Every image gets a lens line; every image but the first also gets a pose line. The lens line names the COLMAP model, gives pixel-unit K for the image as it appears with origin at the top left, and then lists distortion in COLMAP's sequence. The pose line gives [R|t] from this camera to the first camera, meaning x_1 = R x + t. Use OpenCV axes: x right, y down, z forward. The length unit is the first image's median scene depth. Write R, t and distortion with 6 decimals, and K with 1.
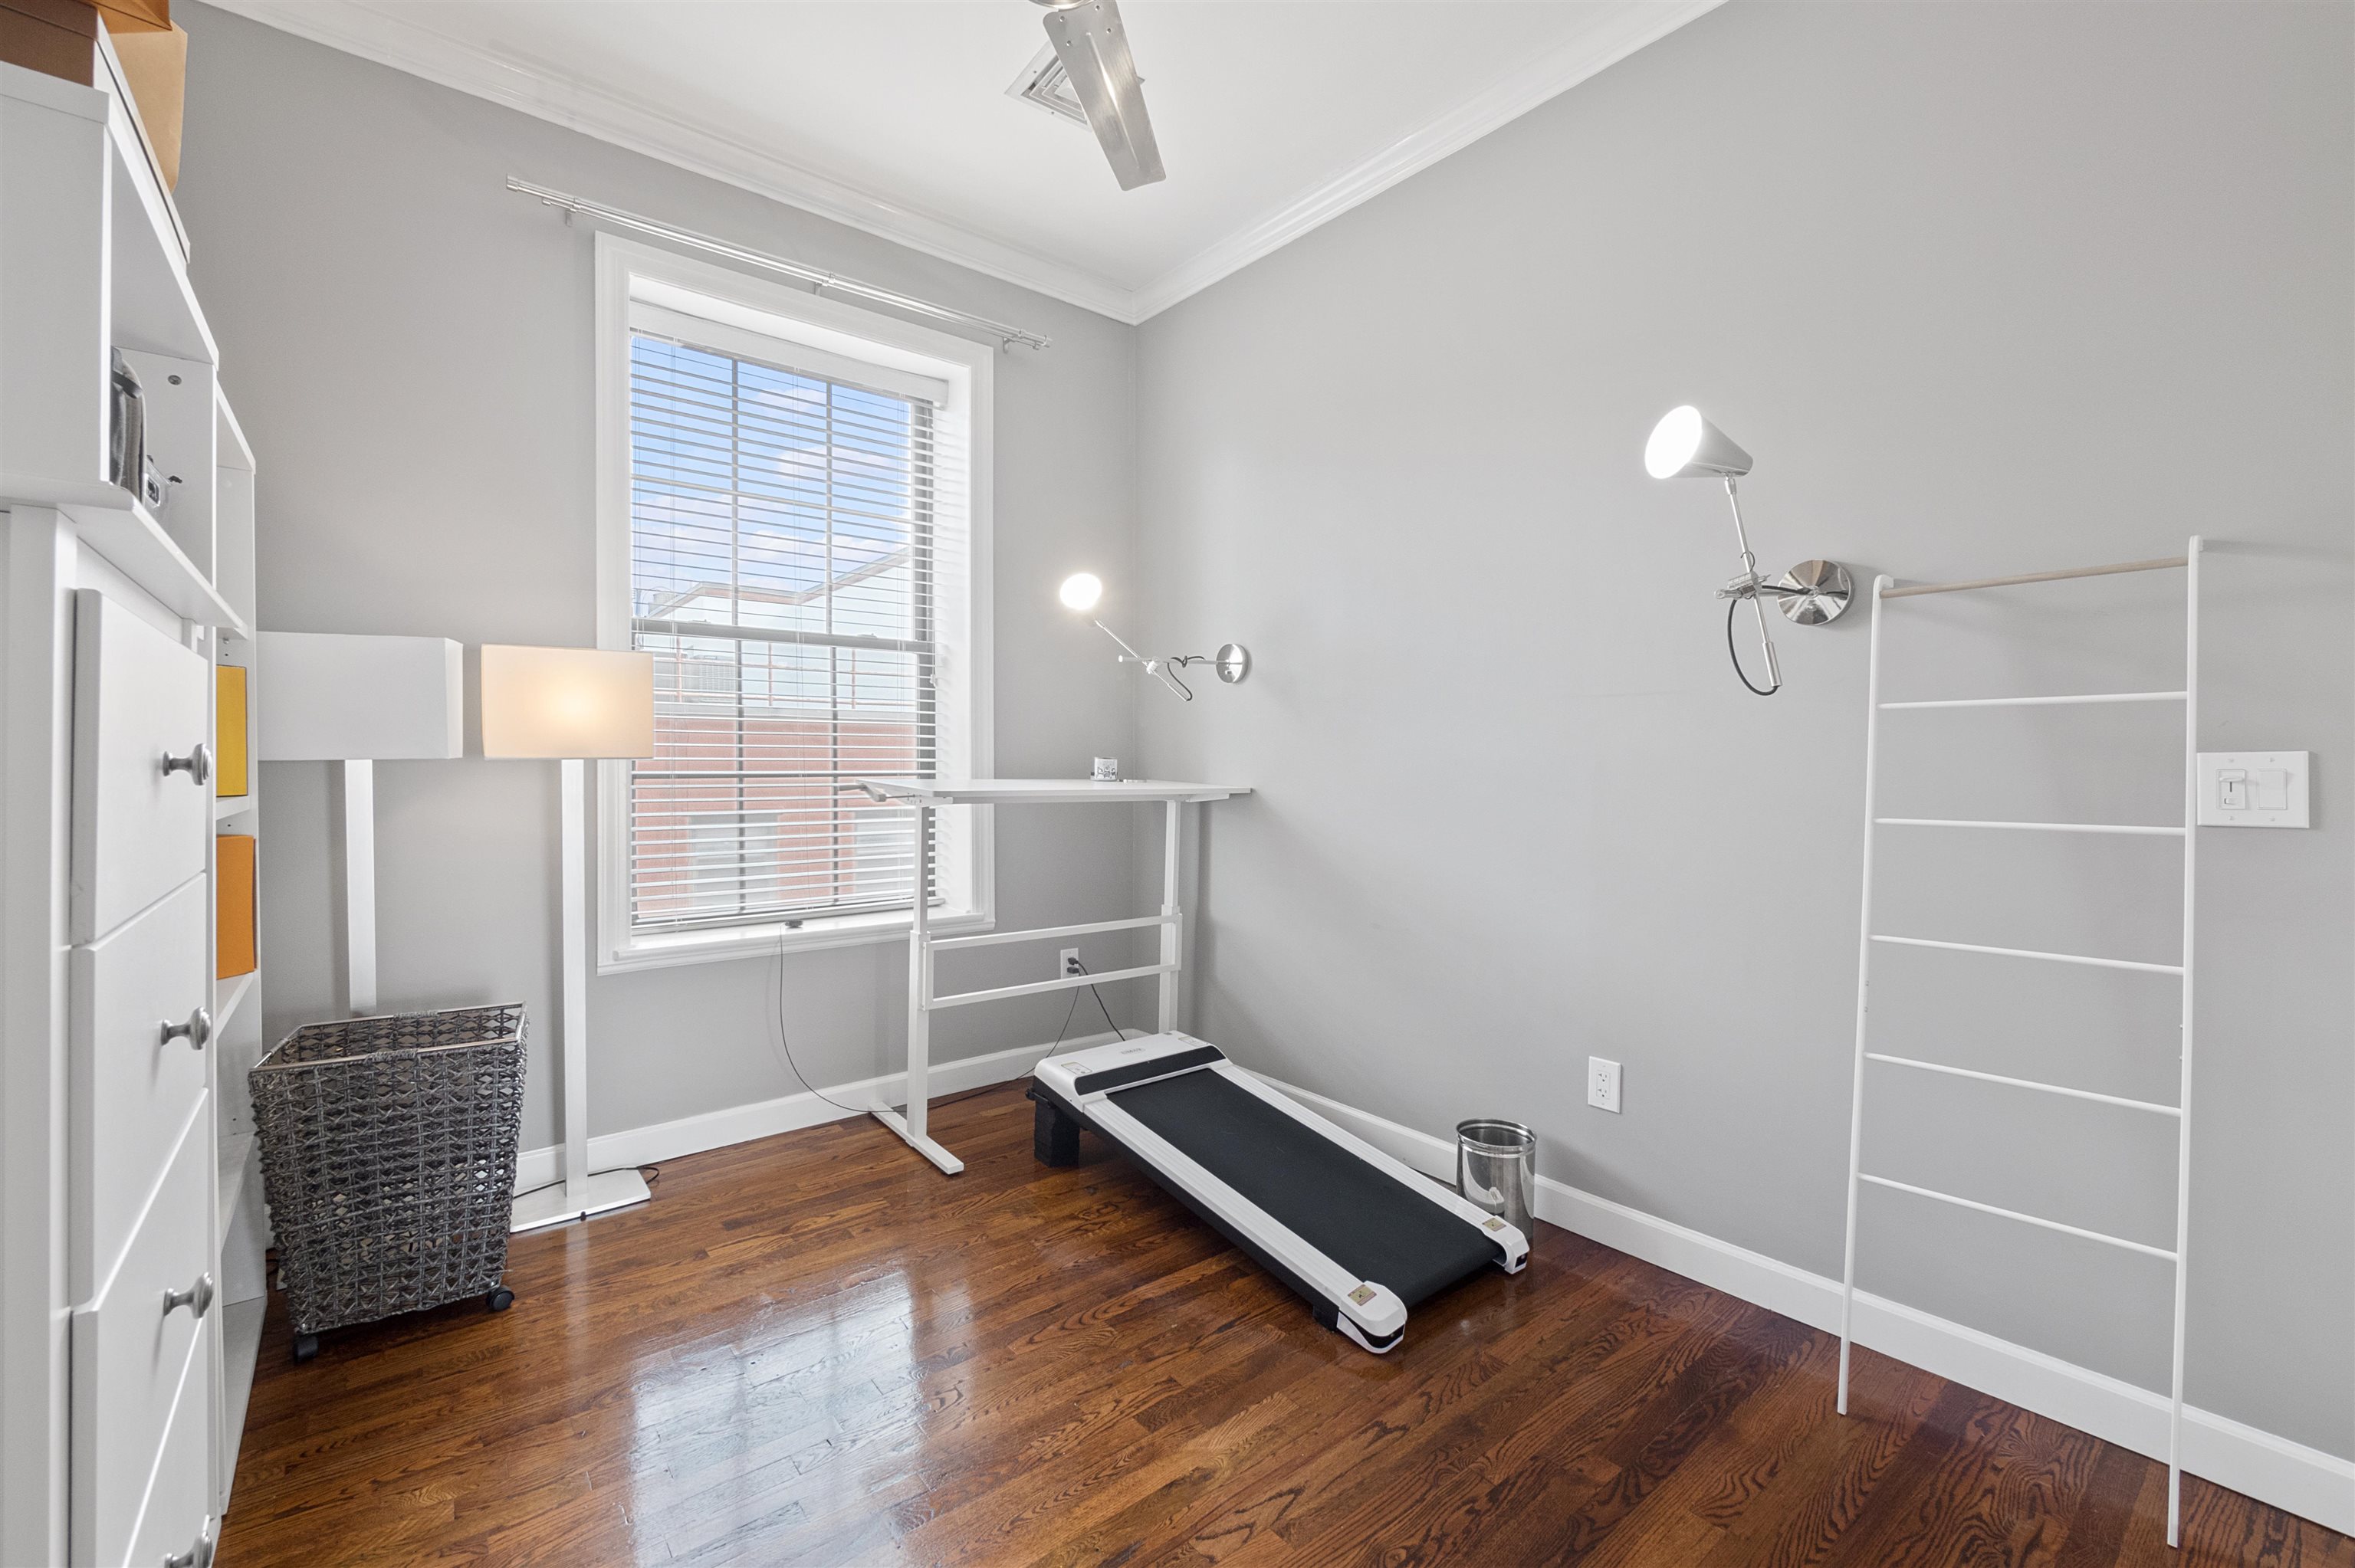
lens RADIAL K [[972.3, 0, 1174.4], [0, 972.3, 789.4], [0, 0, 1]] dist [-0.011010, 0.000395]
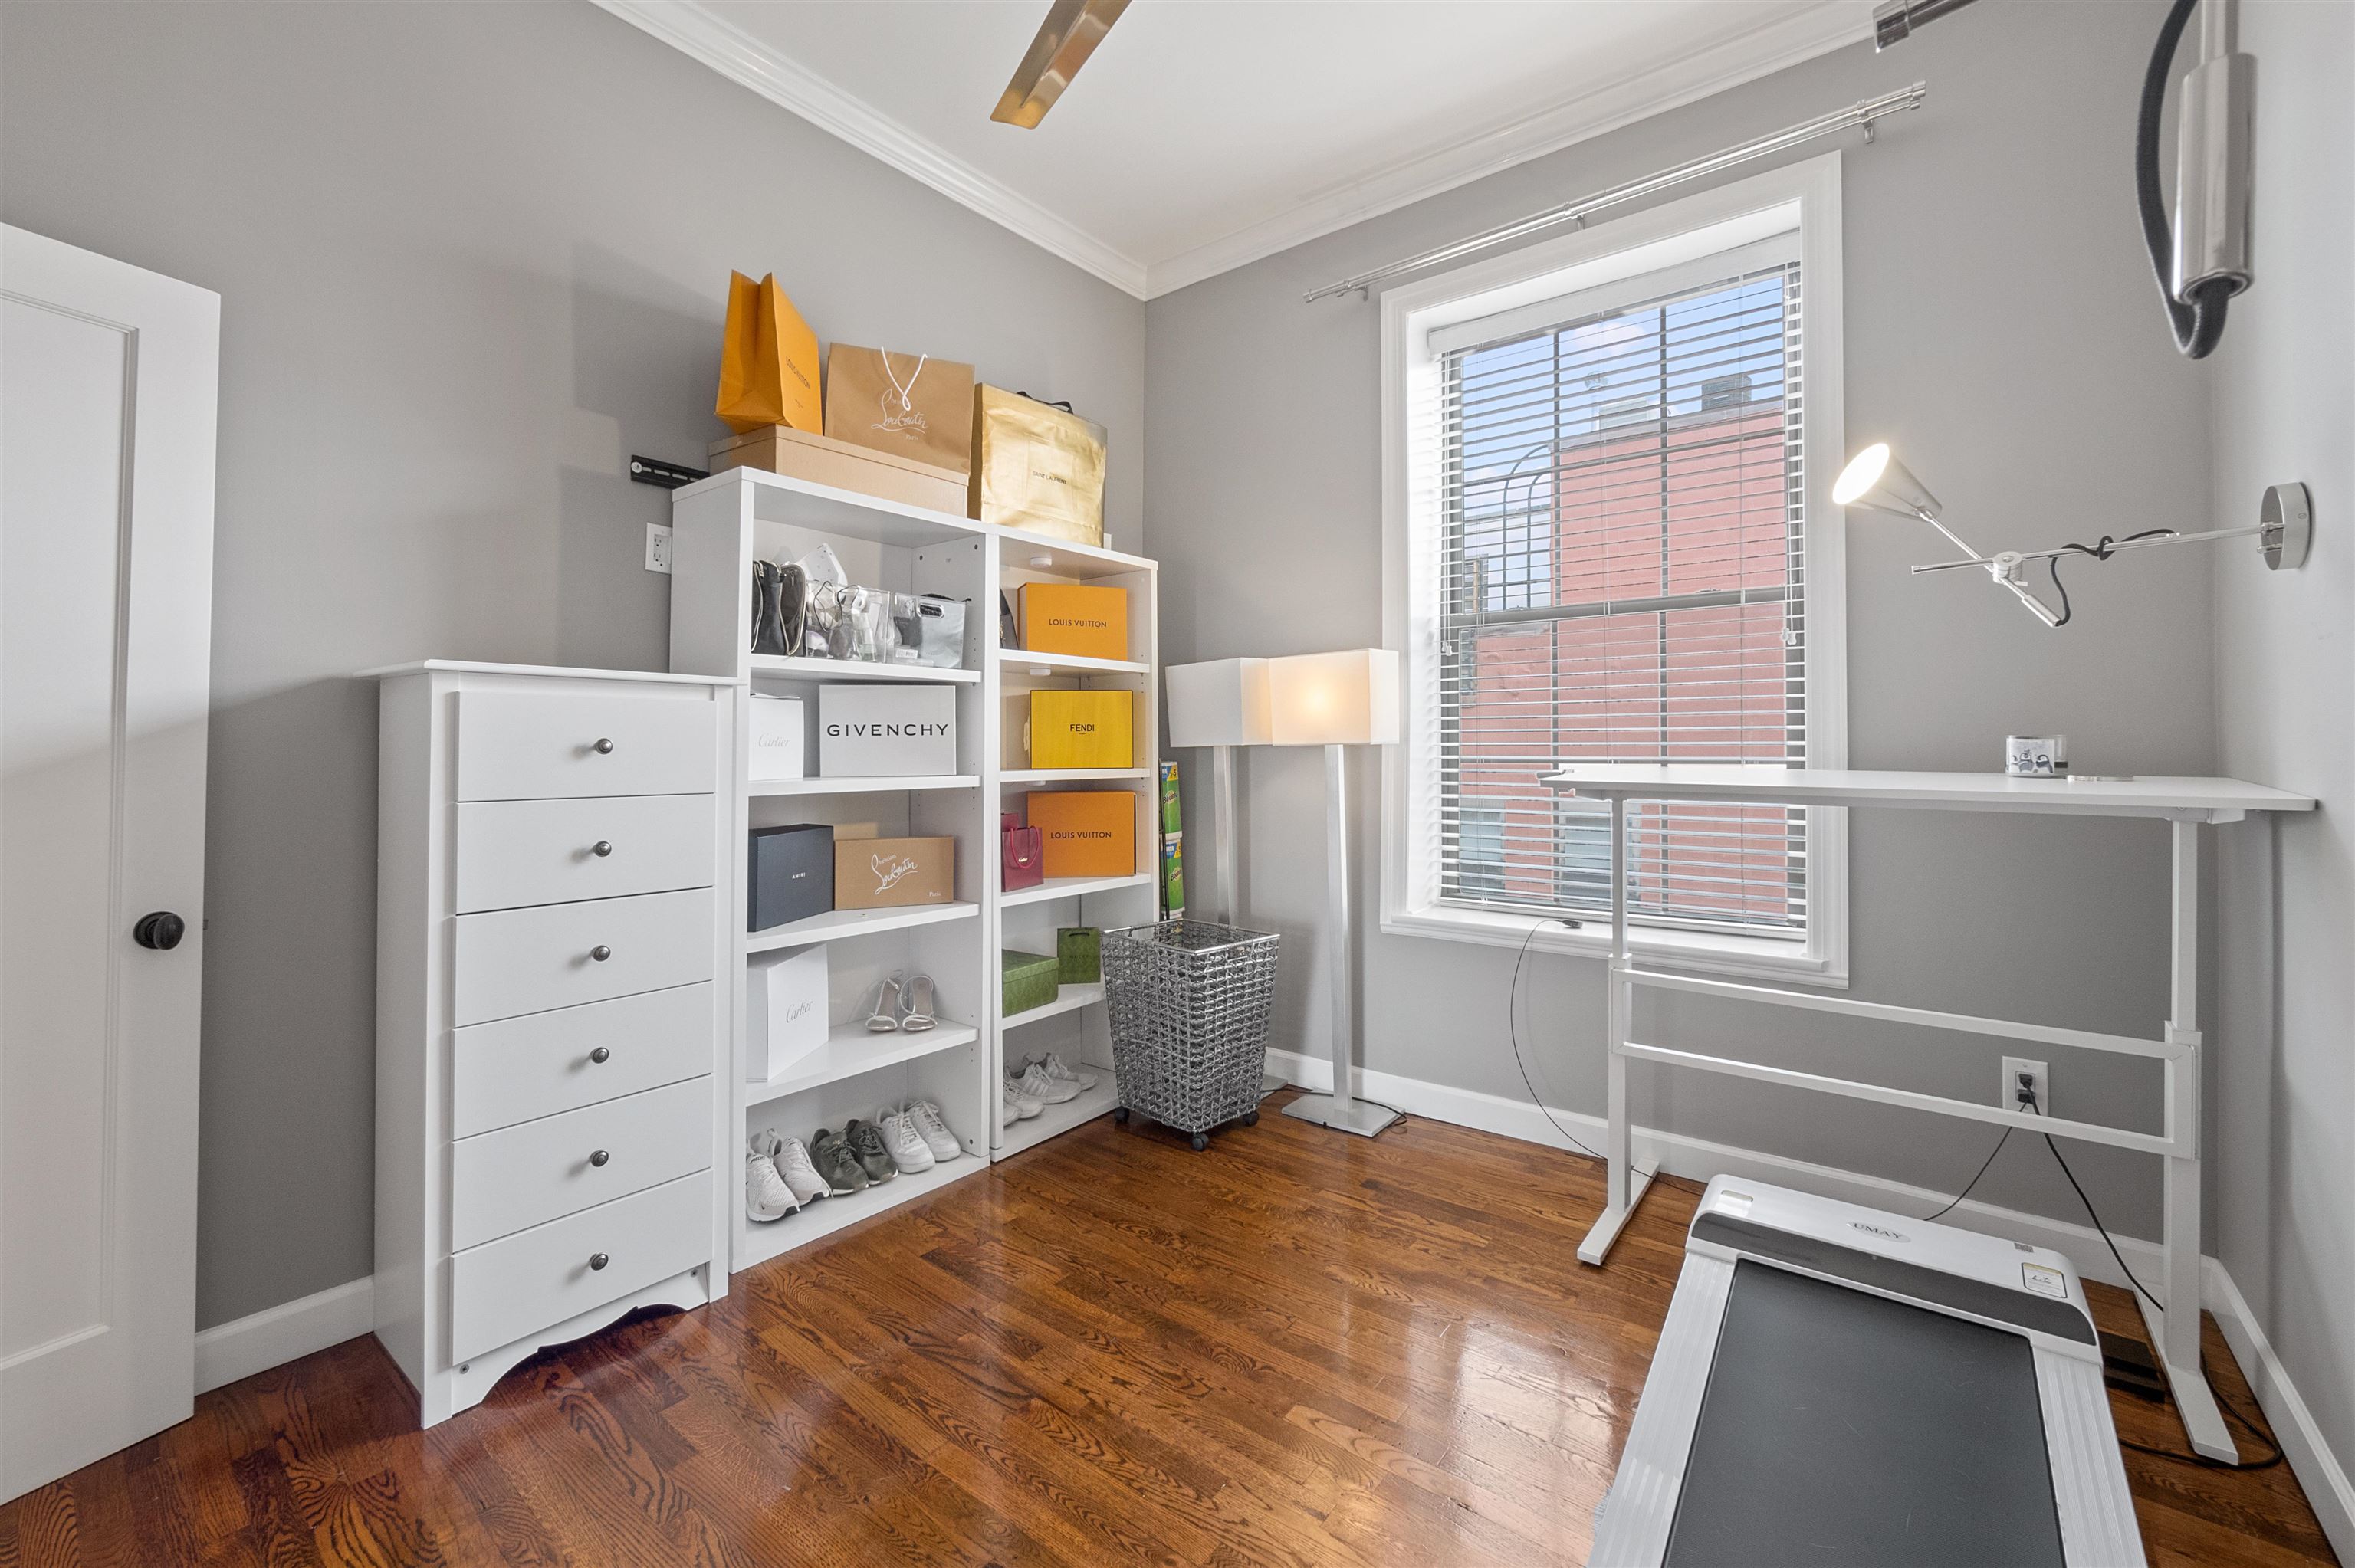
lens RADIAL K [[982.9, 0, 1173.7], [0, 982.9, 760.8], [0, 0, 1]] dist [-0.013999, 0.001182]
pose [[0.216406, 0.006800, -0.976280, 0.417933], [-0.026298, 0.999654, 0.001133, -0.006112], [0.975949, 0.025429, 0.216510, 0.421941]]
